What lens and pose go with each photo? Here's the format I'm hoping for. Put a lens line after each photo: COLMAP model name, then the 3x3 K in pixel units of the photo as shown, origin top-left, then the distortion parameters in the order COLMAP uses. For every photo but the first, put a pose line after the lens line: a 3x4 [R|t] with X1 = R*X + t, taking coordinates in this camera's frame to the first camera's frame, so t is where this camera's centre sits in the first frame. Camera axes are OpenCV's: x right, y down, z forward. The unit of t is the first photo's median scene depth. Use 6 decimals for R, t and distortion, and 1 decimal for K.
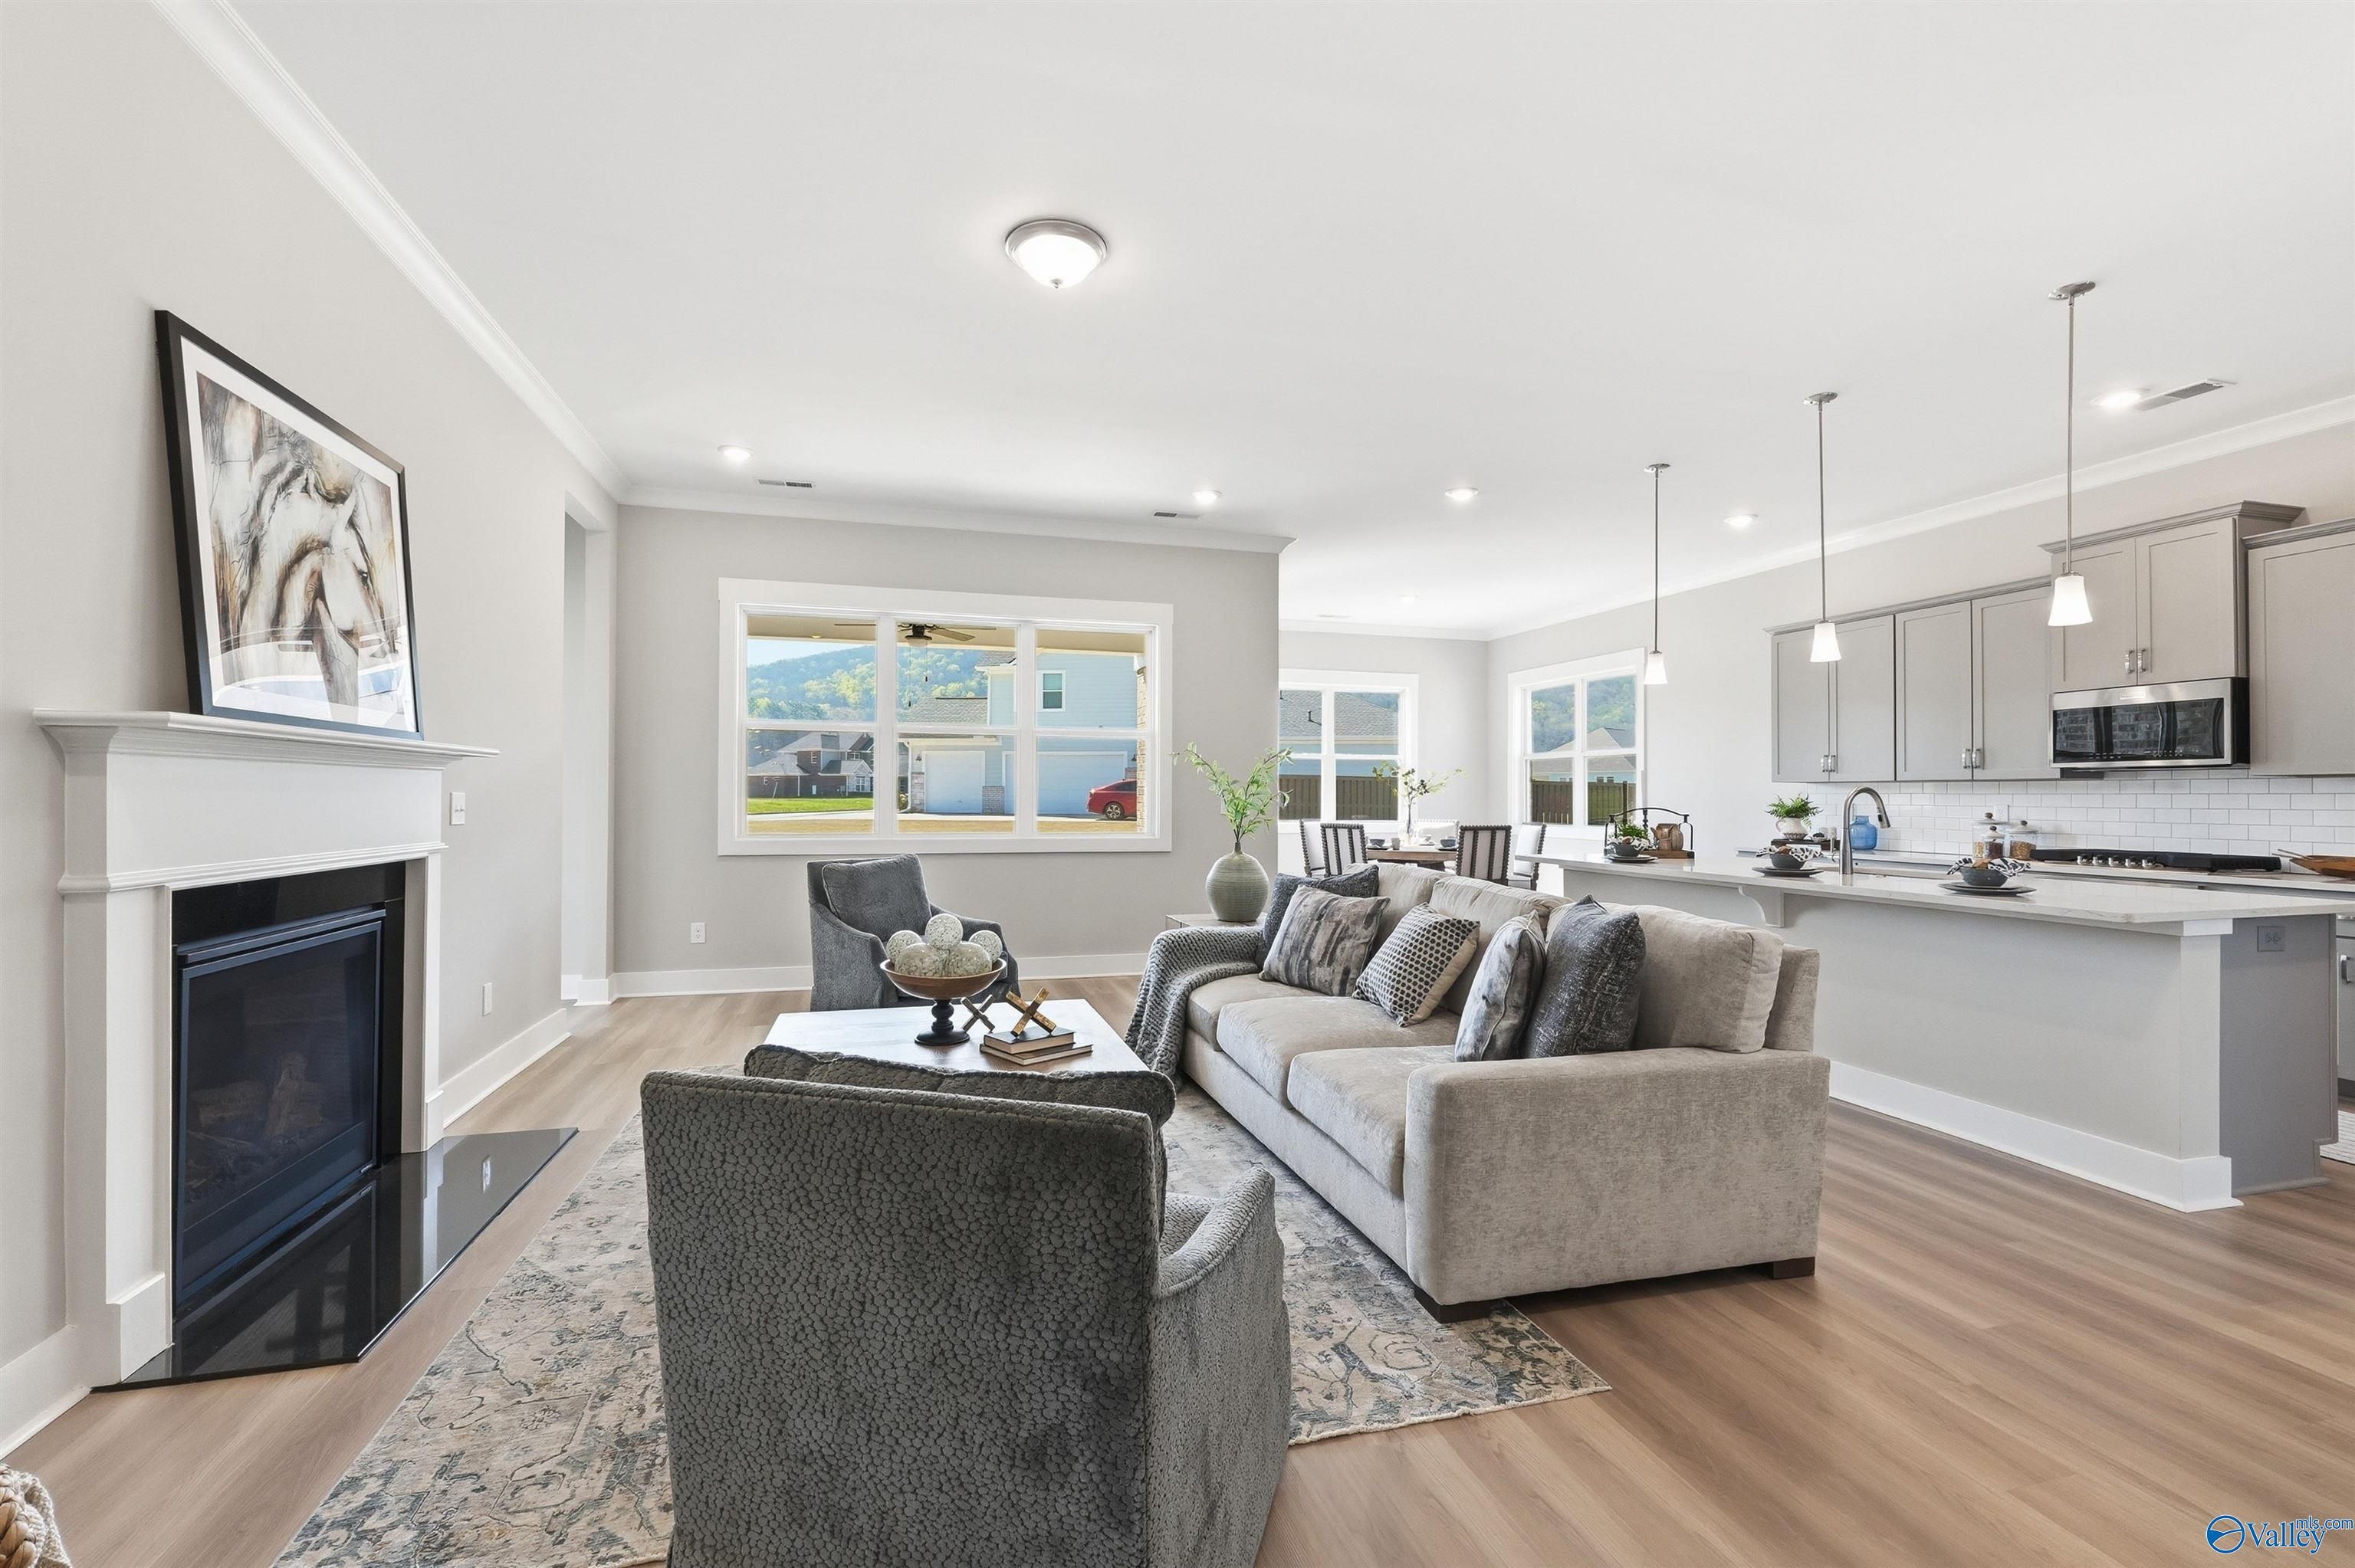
lens RADIAL K [[1027.3, 0, 1156.4], [0, 1027.3, 787.8], [0, 0, 1]] dist [0.003555, 0.000129]
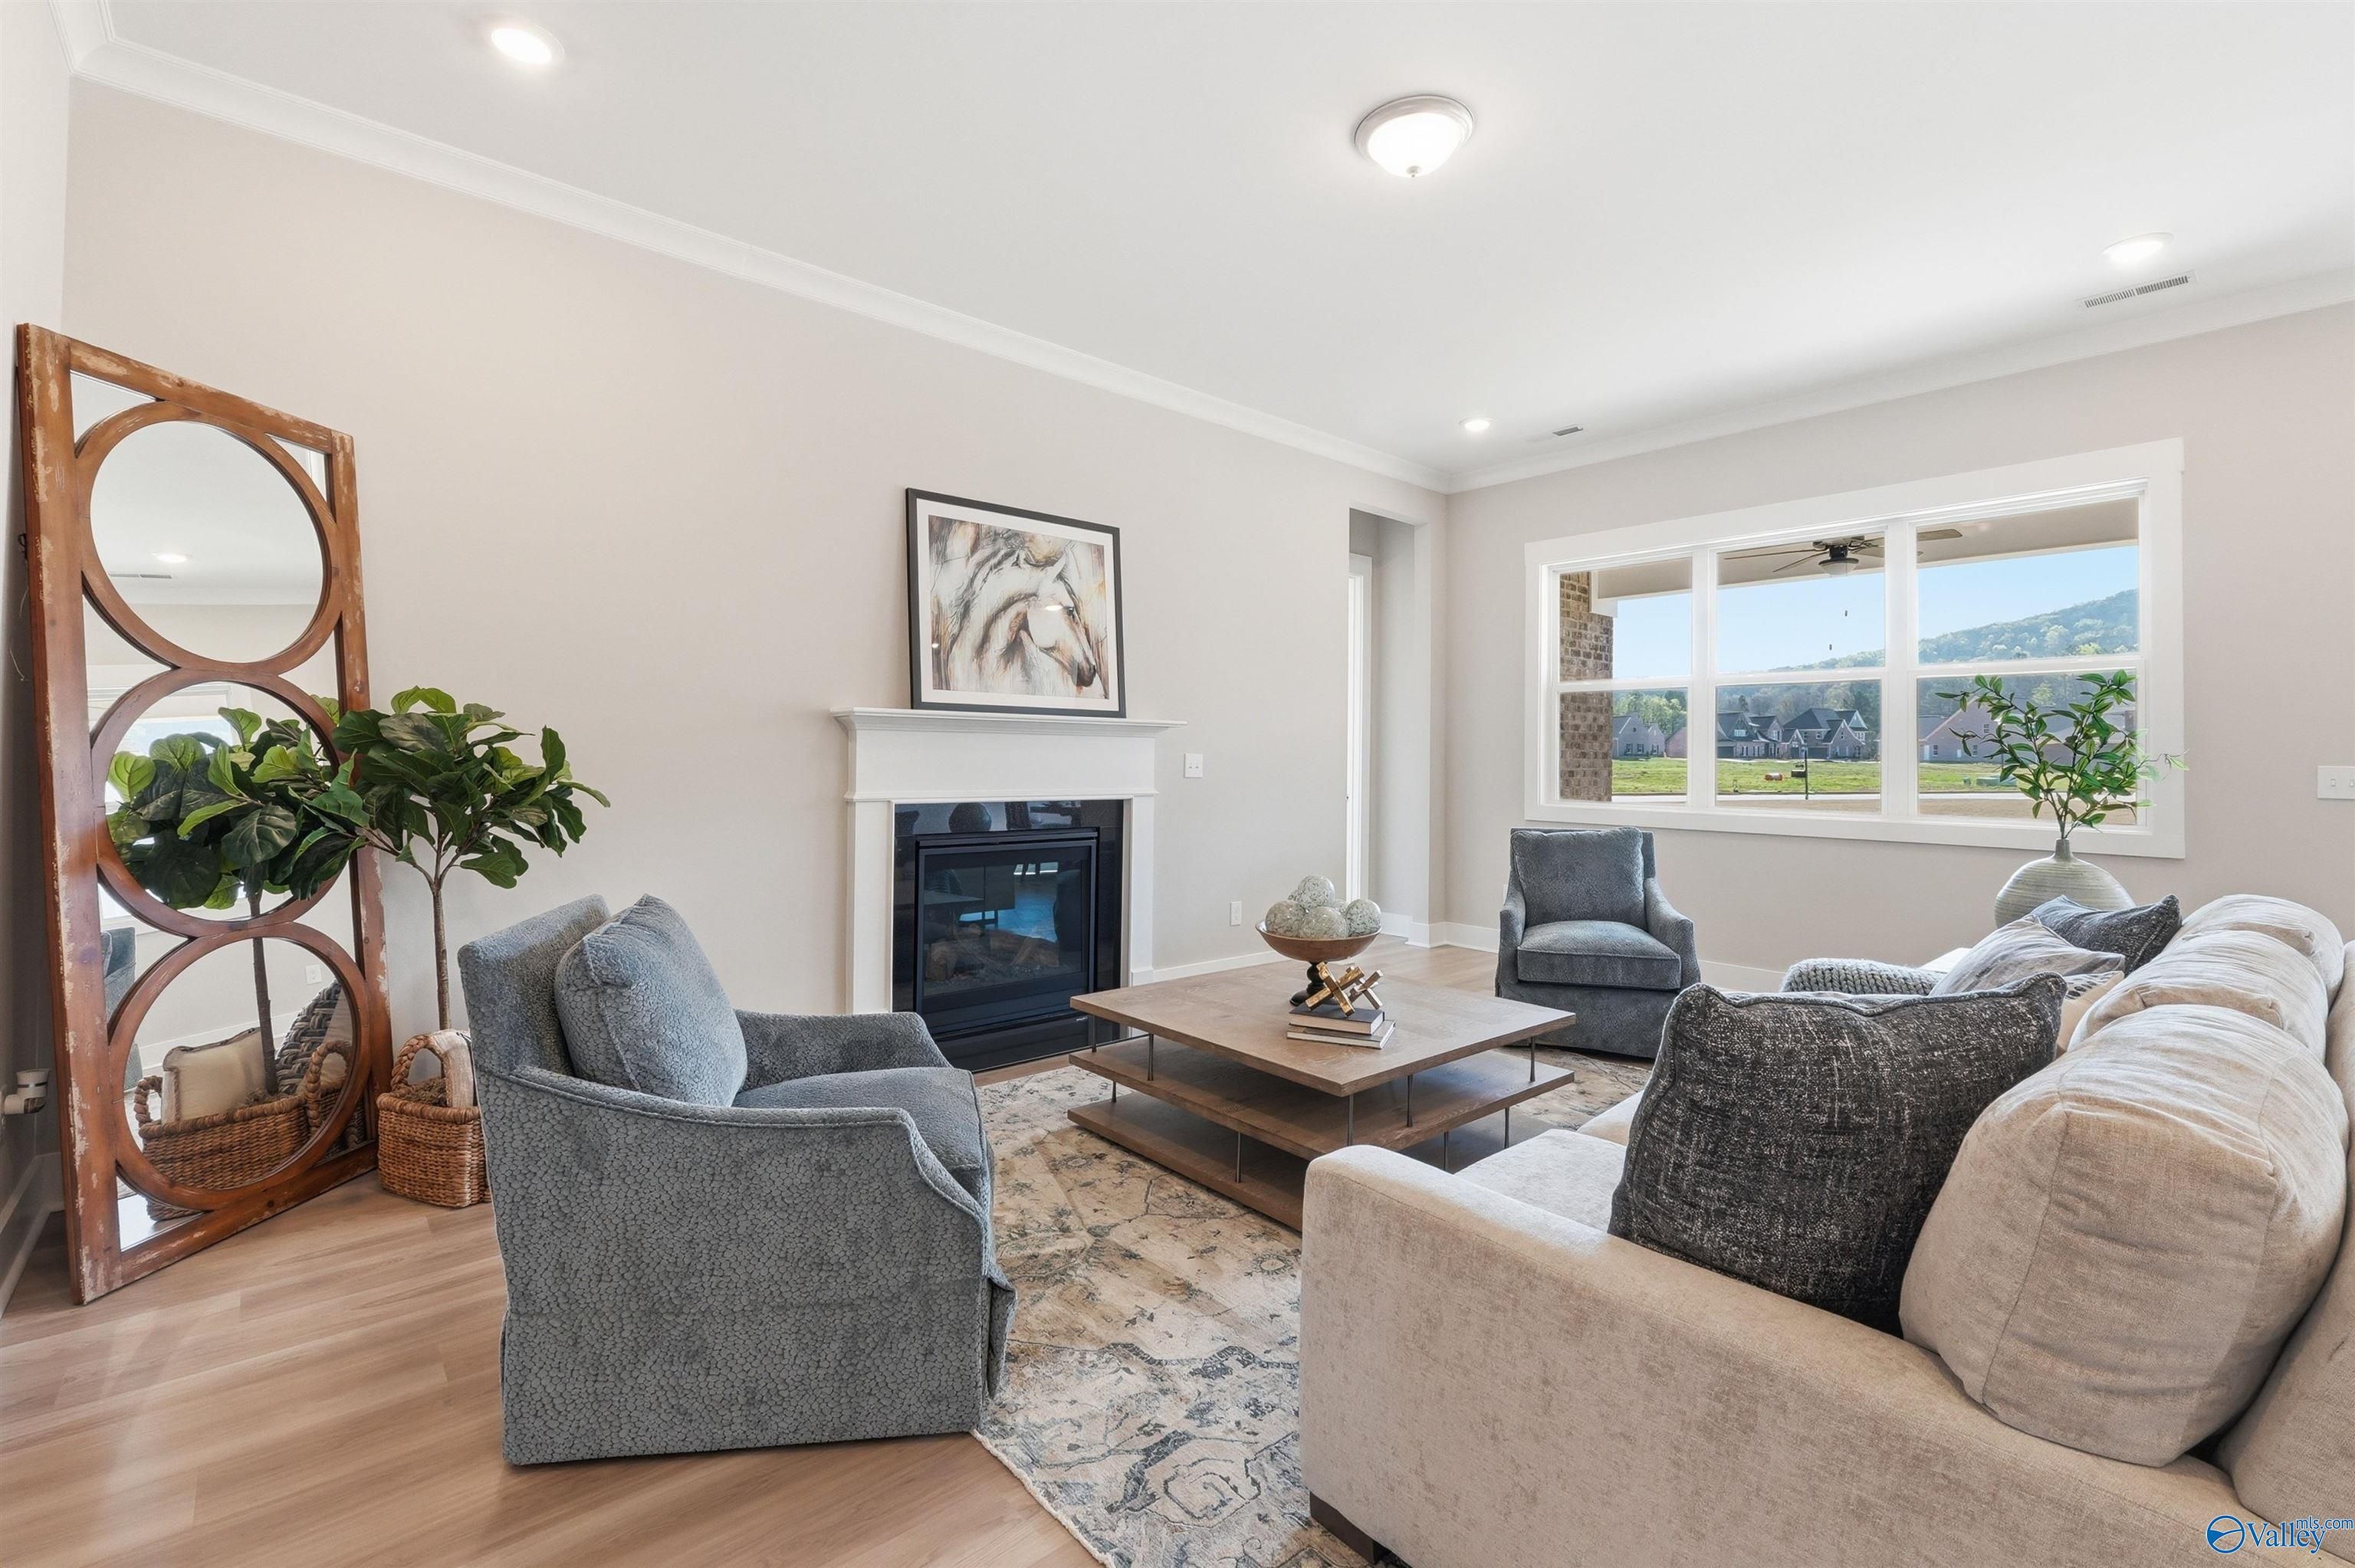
lens RADIAL K [[1027.3, 0, 1157.4], [0, 1027.3, 762.3], [0, 0, 1]] dist [0.003555, 0.000129]
pose [[0.419480, 0.007402, -0.907734, 0.739342], [-0.002417, 0.999972, 0.007038, 0.009444], [0.907761, -0.000759, 0.419487, 0.533029]]
